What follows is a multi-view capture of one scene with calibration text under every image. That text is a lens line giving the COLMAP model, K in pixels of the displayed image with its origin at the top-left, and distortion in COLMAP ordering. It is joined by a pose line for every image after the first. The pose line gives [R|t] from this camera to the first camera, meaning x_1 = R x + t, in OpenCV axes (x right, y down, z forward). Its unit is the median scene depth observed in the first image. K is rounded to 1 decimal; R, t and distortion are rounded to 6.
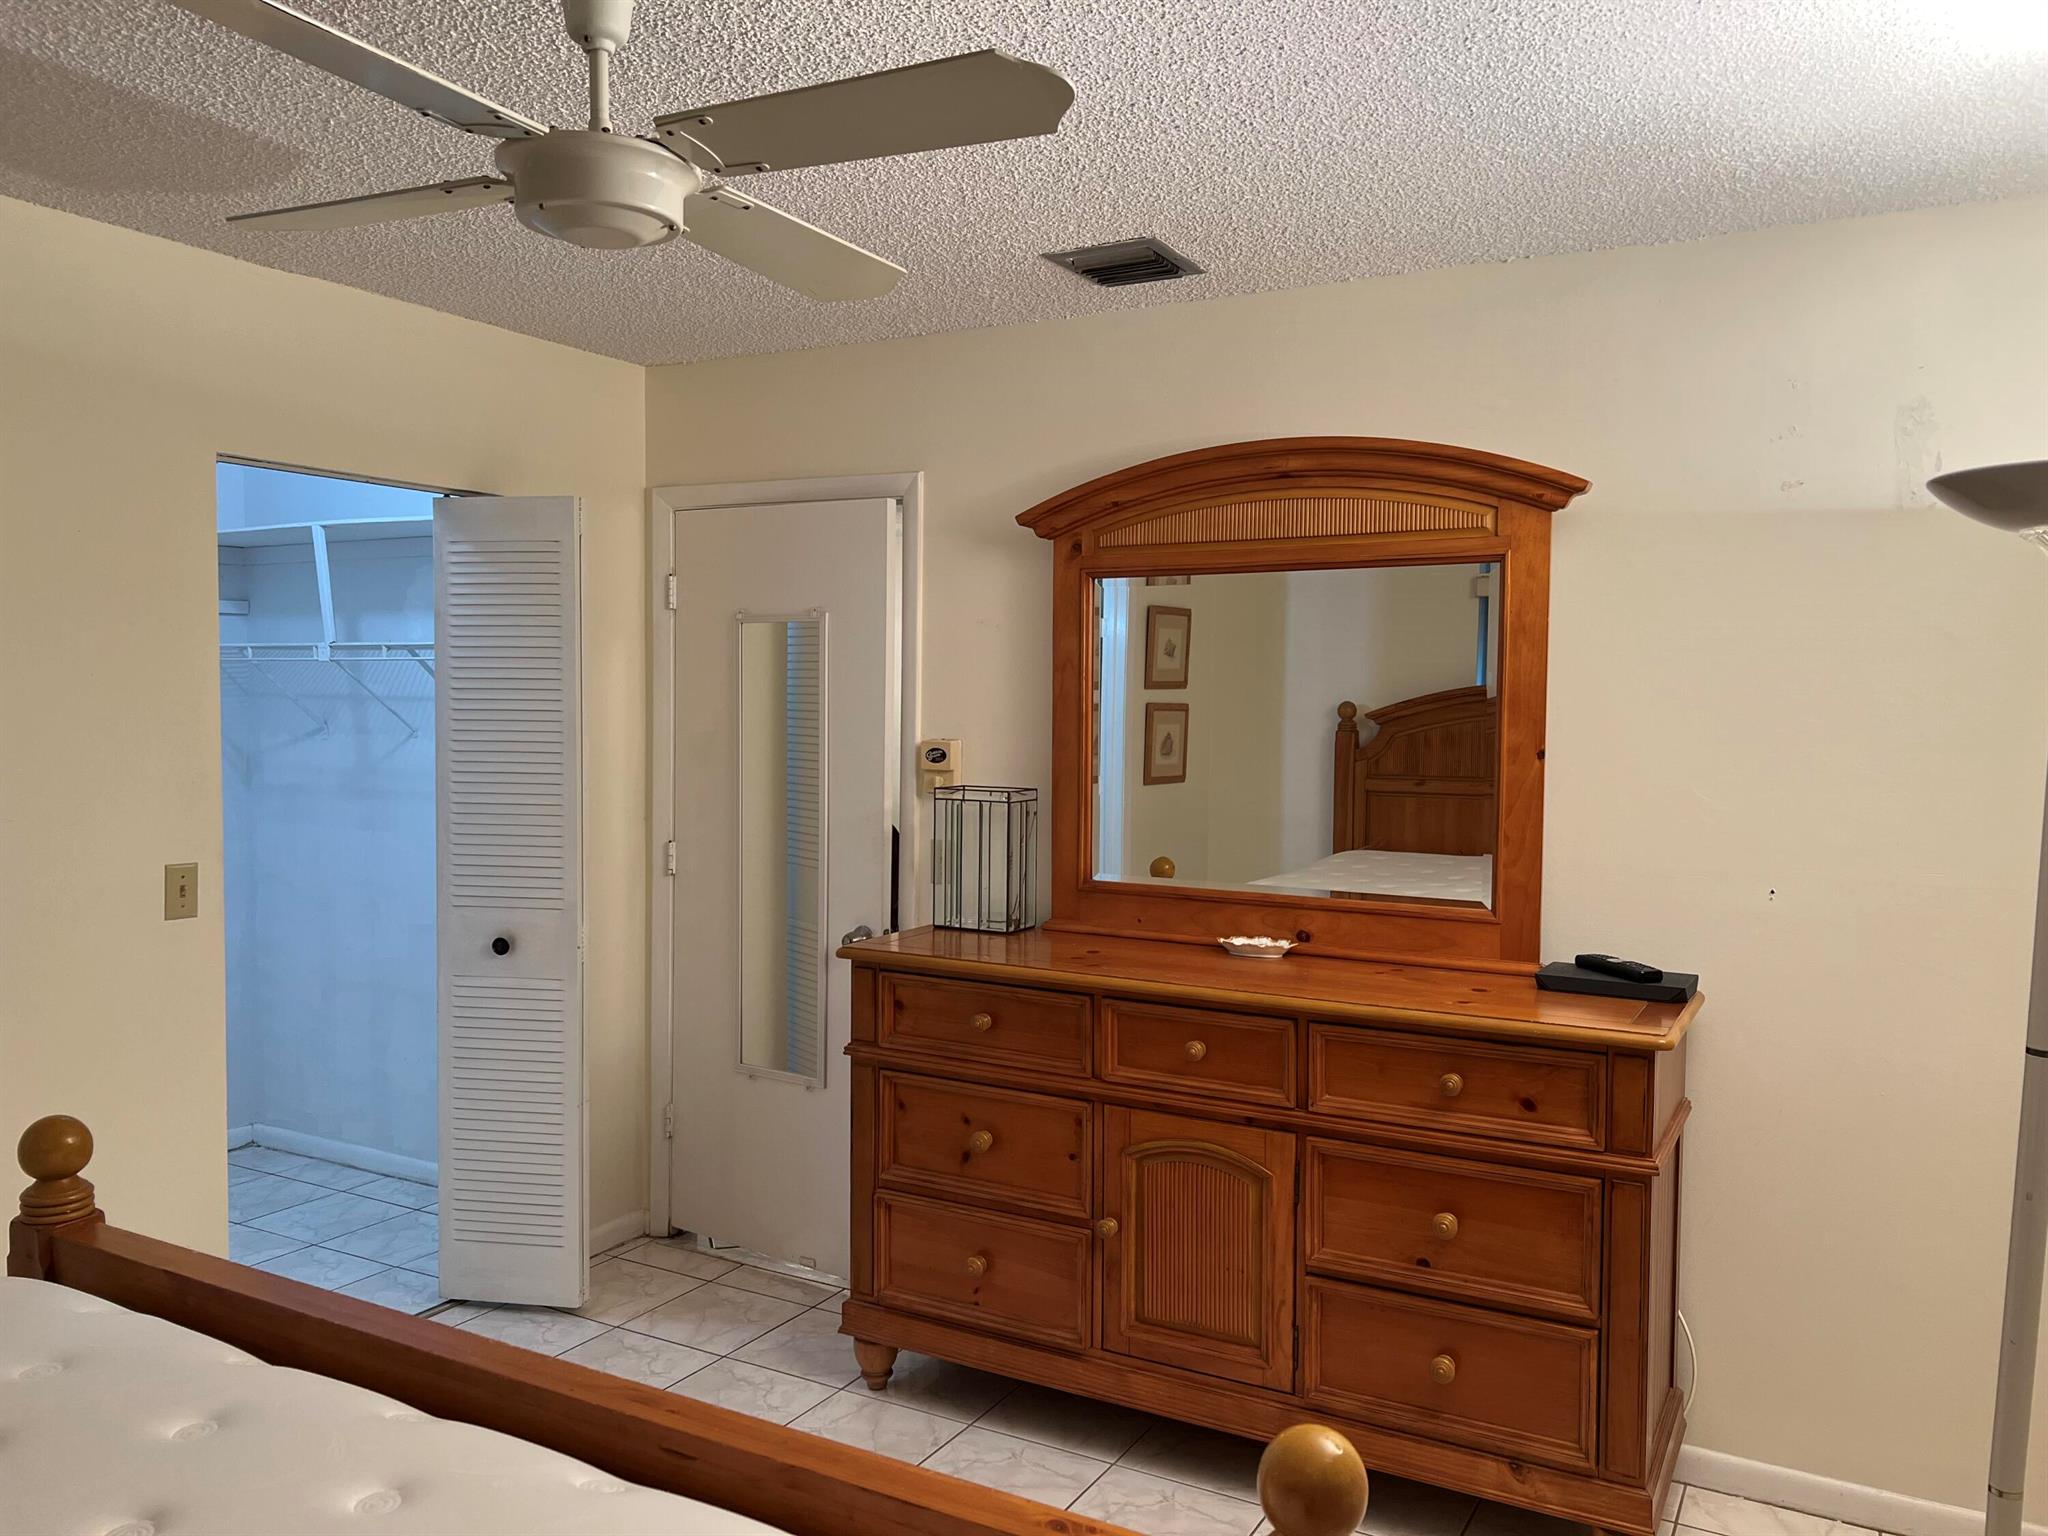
lens RADIAL K [[1532.6, 0, 1022.3], [0, 1532.6, 758.9], [0, 0, 1]] dist [0.038562, -0.045729]
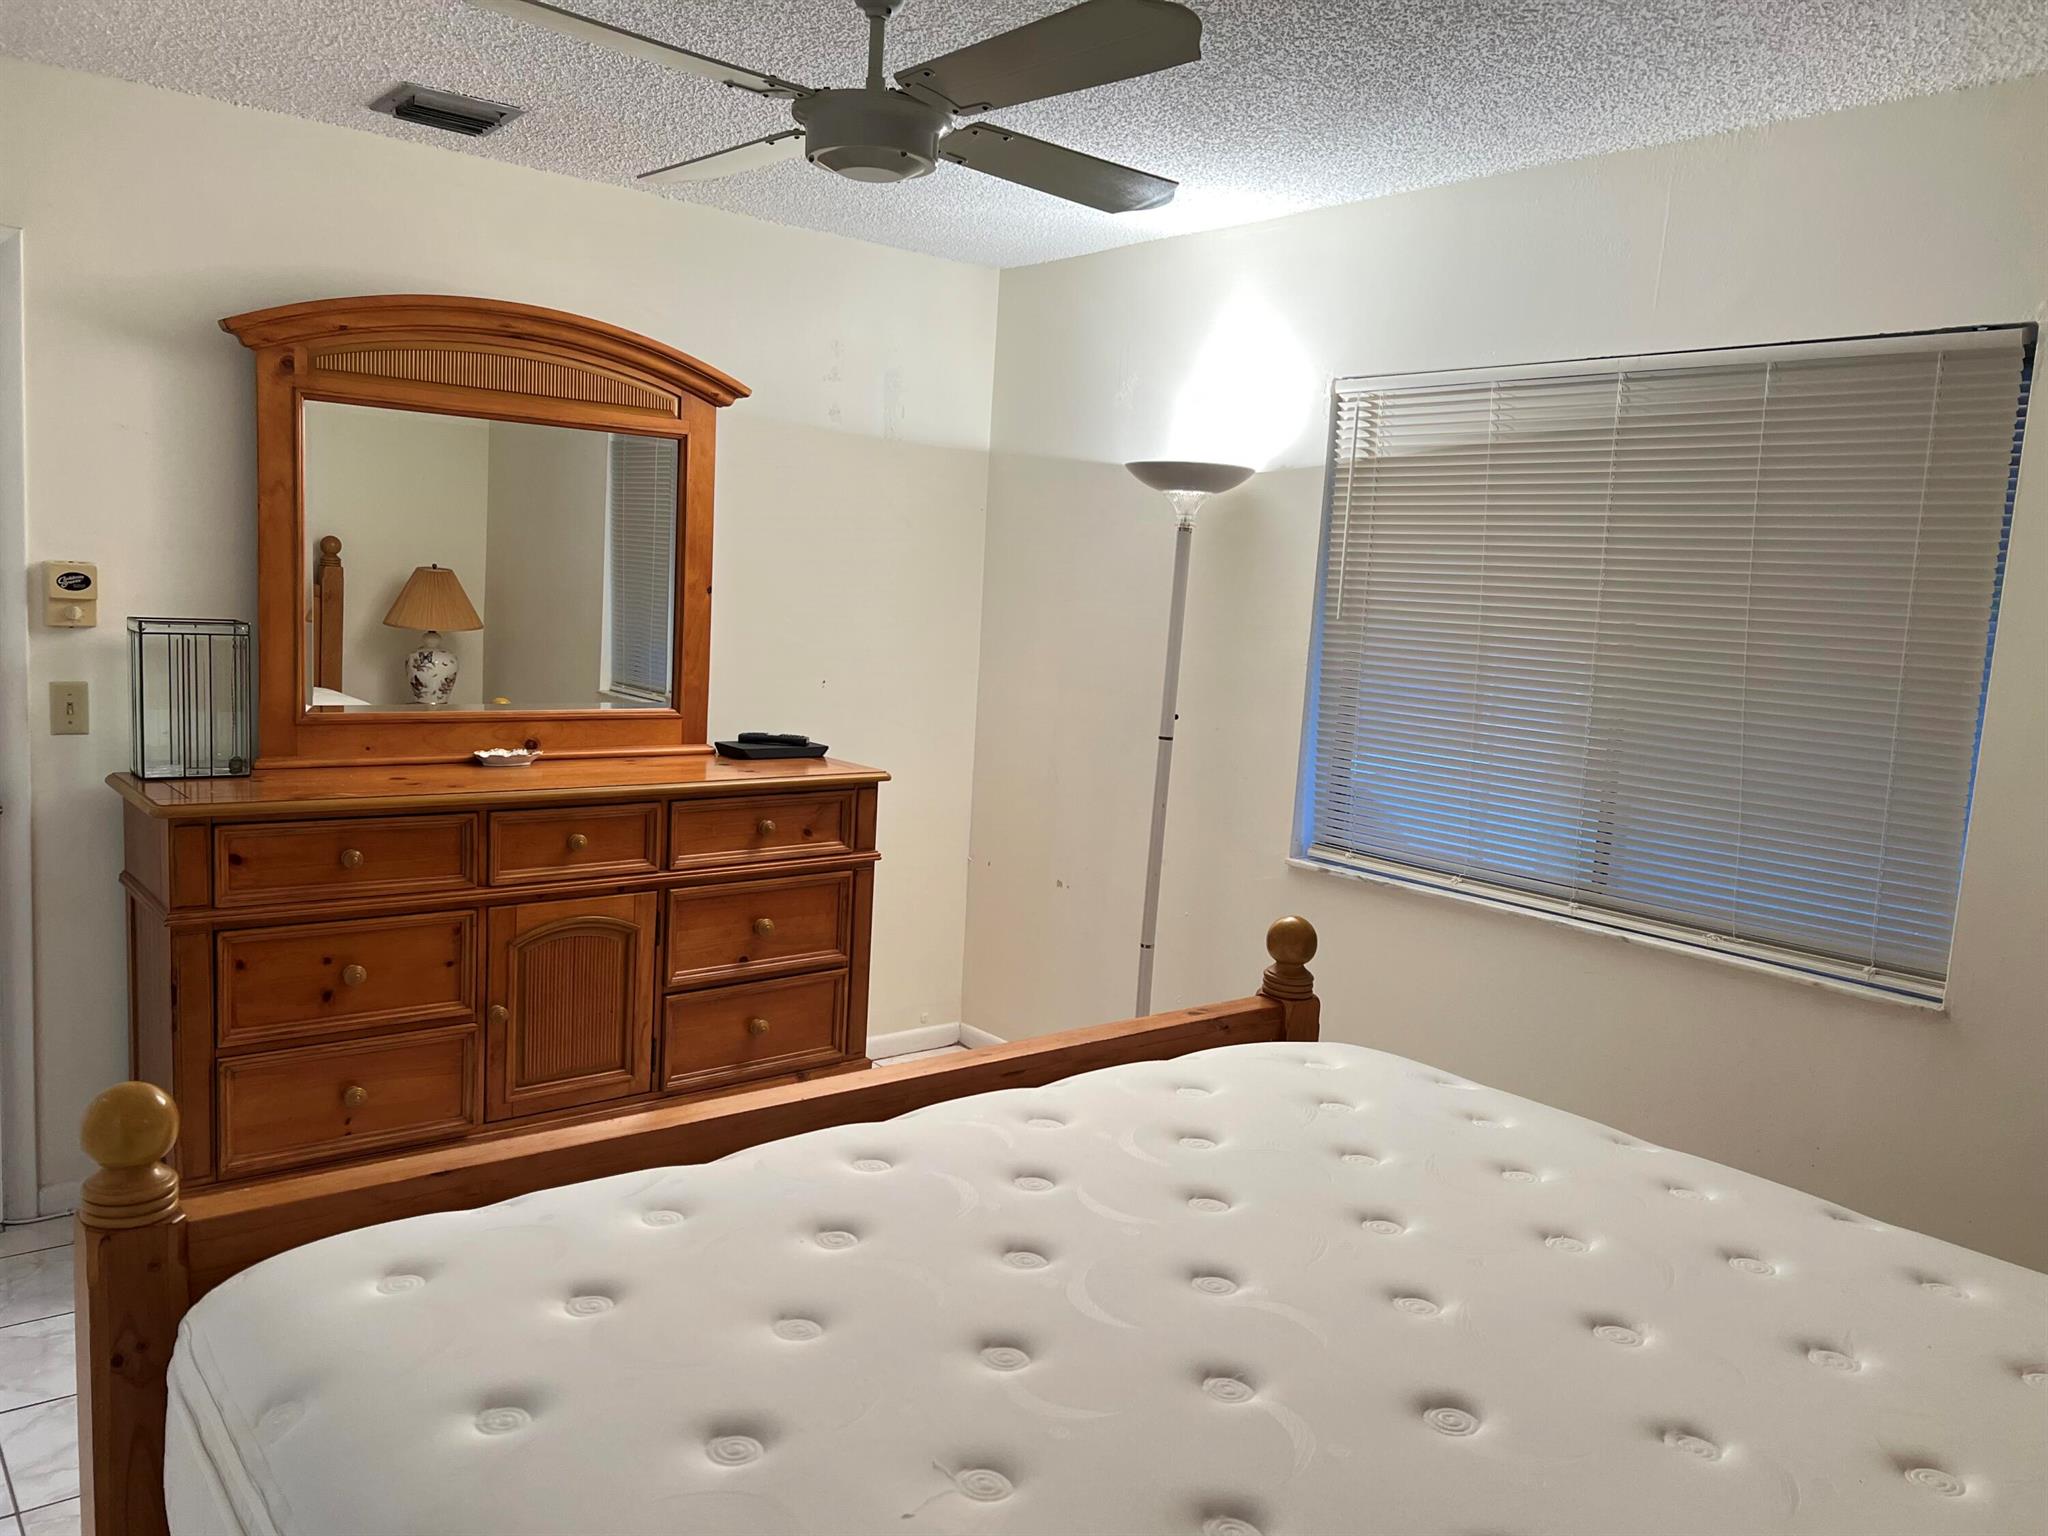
lens RADIAL K [[1532.6, 0, 1025.1], [0, 1532.6, 775.5], [0, 0, 1]] dist [0.038562, -0.045729]
pose [[0.357793, -0.109889, 0.927313, -0.820273], [-0.015209, 0.992234, 0.123450, -0.011388], [-0.933677, -0.058273, 0.353343, 0.252183]]
